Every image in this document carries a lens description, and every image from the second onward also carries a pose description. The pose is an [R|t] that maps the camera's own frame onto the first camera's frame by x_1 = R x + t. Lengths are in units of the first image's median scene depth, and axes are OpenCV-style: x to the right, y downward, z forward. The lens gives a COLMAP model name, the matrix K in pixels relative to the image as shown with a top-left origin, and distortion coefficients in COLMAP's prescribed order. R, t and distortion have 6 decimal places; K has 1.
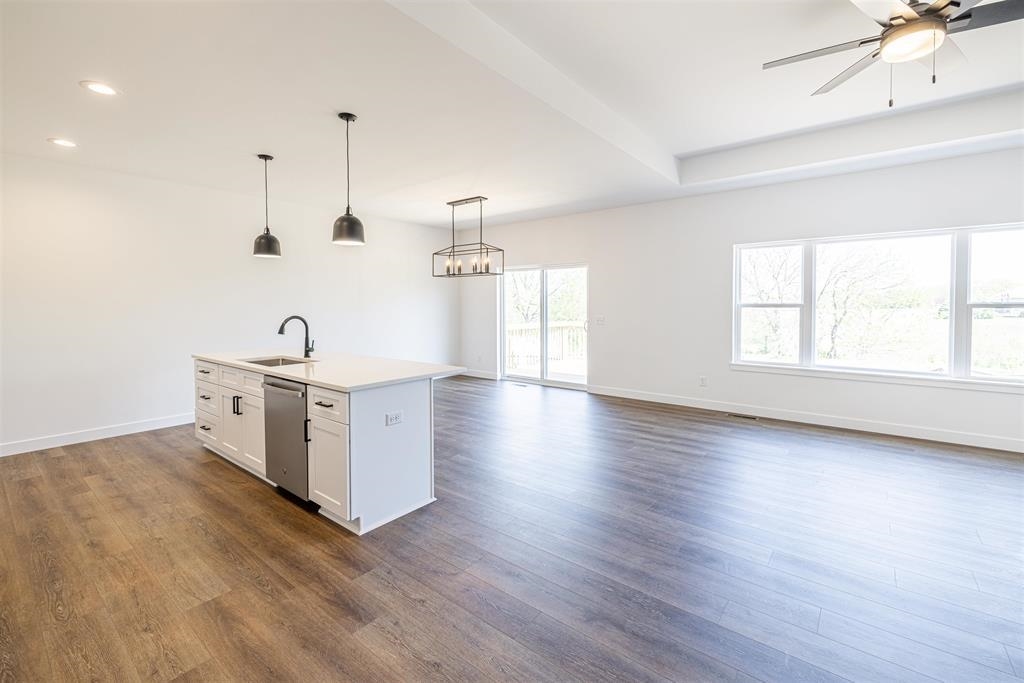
lens RADIAL K [[430.5, 0, 512.9], [0, 430.5, 315.6], [0, 0, 1]] dist [-0.002058, -0.000254]
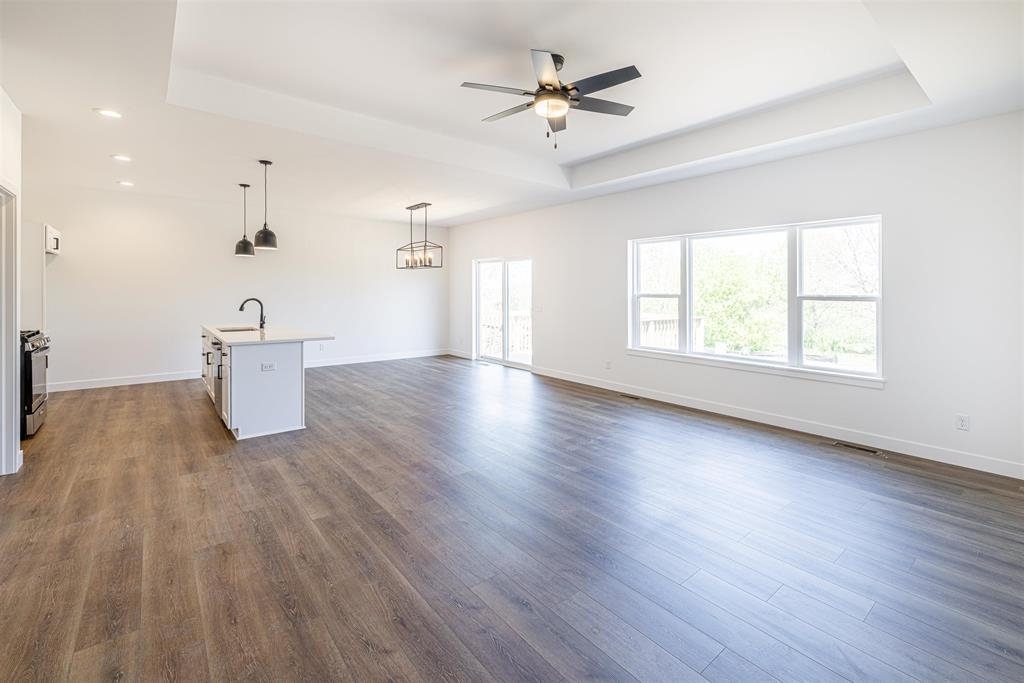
lens RADIAL K [[447.6, 0, 512.6], [0, 447.6, 297.3], [0, 0, 1]] dist [-0.000166, -0.000198]
pose [[0.974878, 0.013678, -0.222318, 0.468662], [-0.017206, 0.999755, -0.013938, 0.002300], [0.222073, 0.017413, 0.974875, -0.174236]]
